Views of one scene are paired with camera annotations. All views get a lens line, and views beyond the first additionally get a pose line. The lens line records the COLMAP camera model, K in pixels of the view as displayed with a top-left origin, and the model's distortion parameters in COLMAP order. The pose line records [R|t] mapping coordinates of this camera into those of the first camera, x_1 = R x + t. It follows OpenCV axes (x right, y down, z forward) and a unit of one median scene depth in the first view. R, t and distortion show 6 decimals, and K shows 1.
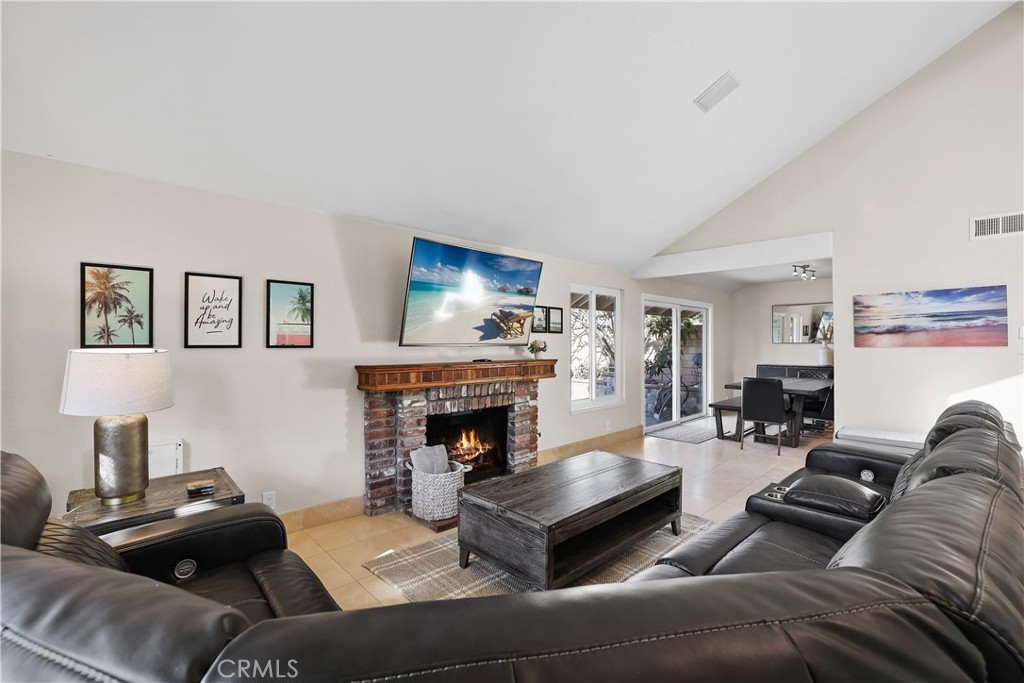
lens RADIAL K [[441.2, 0, 510.5], [0, 441.2, 339.3], [0, 0, 1]] dist [-0.055017, 0.020934]
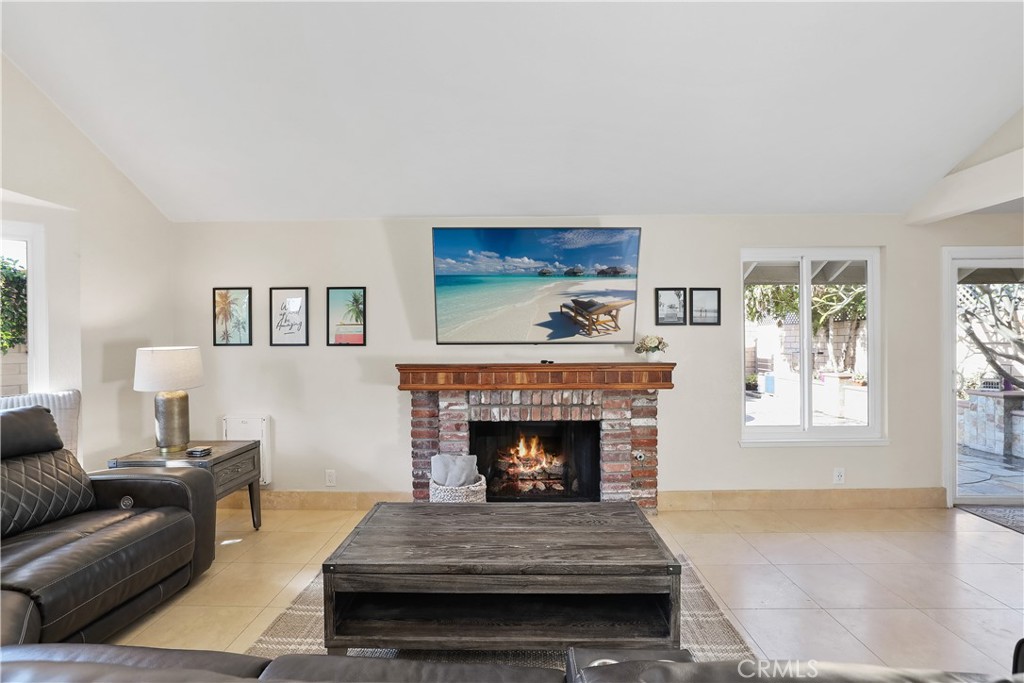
lens RADIAL K [[469.1, 0, 507.7], [0, 469.1, 335.8], [0, 0, 1]] dist [-0.046424, 0.018092]
pose [[0.720087, -0.011063, -0.693795, 0.558757], [0.010089, 0.999934, -0.005473, 0.003473], [0.693810, -0.003058, 0.720152, 0.368545]]
